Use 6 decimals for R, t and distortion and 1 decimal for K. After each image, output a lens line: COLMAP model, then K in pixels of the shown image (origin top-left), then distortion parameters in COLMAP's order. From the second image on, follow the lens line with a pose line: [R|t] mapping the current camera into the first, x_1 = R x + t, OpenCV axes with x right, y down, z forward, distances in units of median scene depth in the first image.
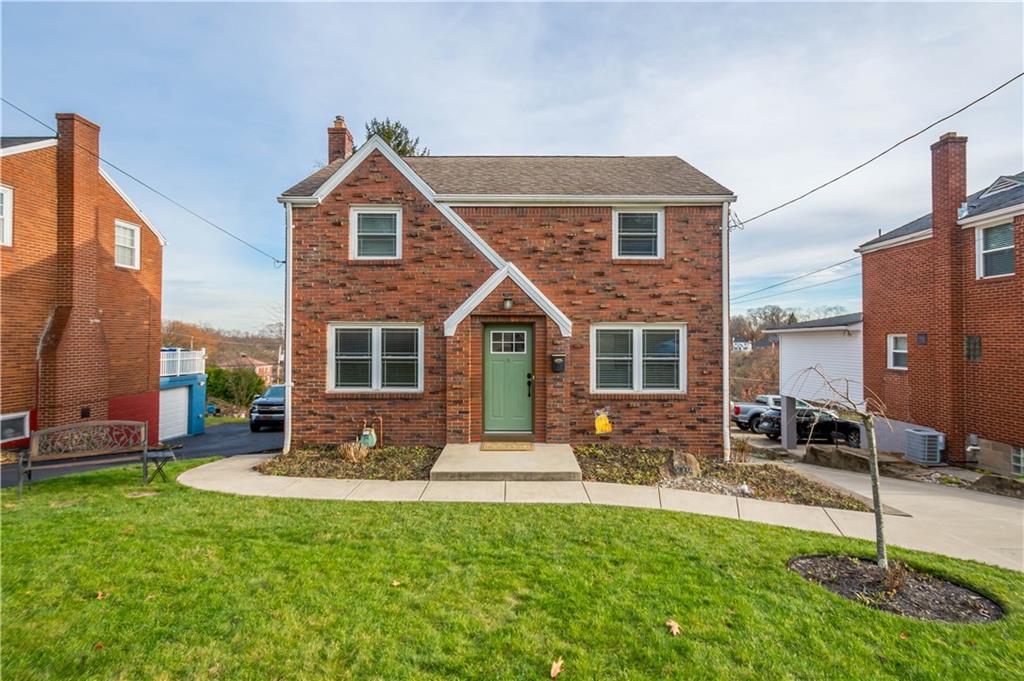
lens RADIAL K [[498.9, 0, 514.9], [0, 498.9, 358.4], [0, 0, 1]] dist [-0.001217, -0.000606]
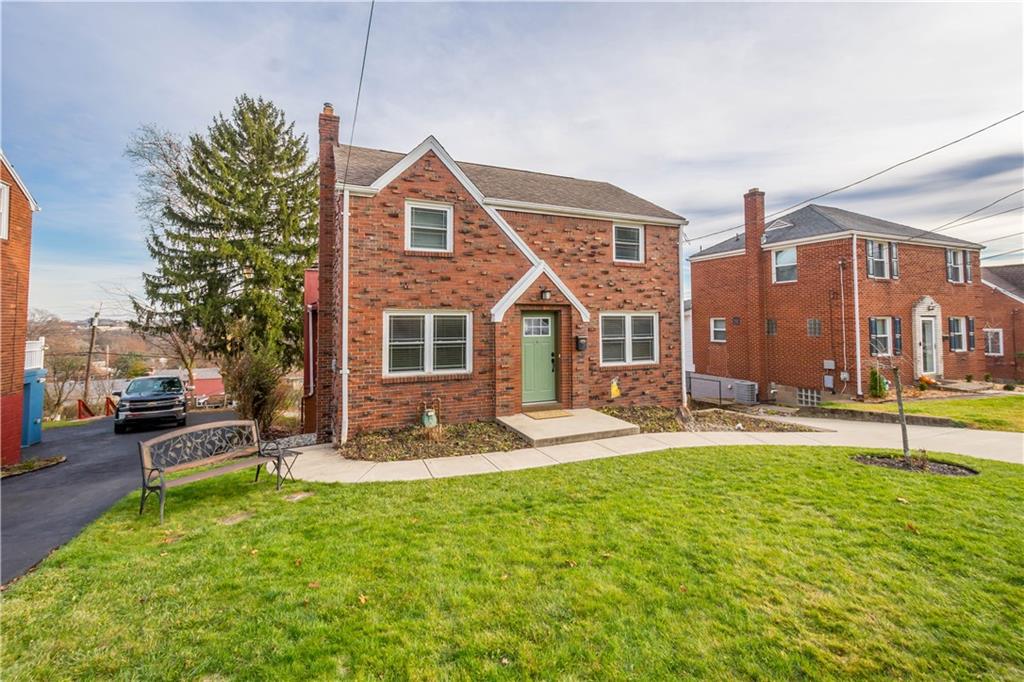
lens RADIAL K [[446.4, 0, 514.0], [0, 446.4, 328.5], [0, 0, 1]] dist [0.003954, 0.000272]
pose [[0.916042, -0.012901, 0.400876, -0.501467], [0.021895, 0.999601, -0.017864, -0.011065], [-0.400485, 0.025142, 0.915958, 0.049686]]
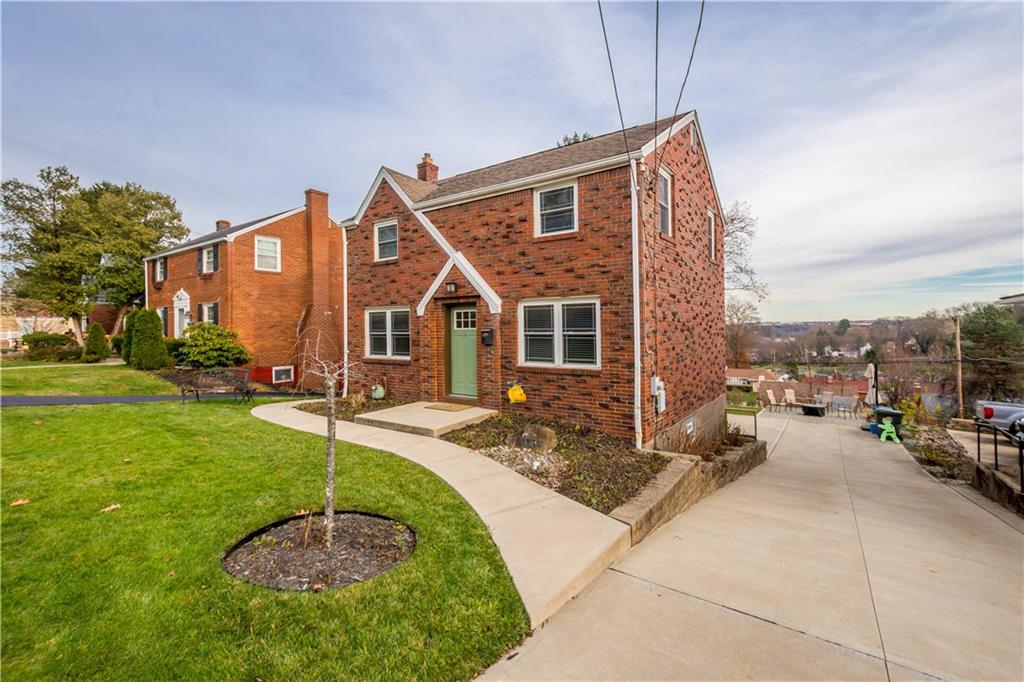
lens RADIAL K [[444.9, 0, 514.8], [0, 444.9, 345.1], [0, 0, 1]] dist [0.002100, 0.000103]
pose [[0.822435, 0.011669, -0.568739, 0.694170], [-0.007743, 0.999927, 0.009318, 0.016699], [0.568806, -0.003260, 0.822465, 0.209169]]
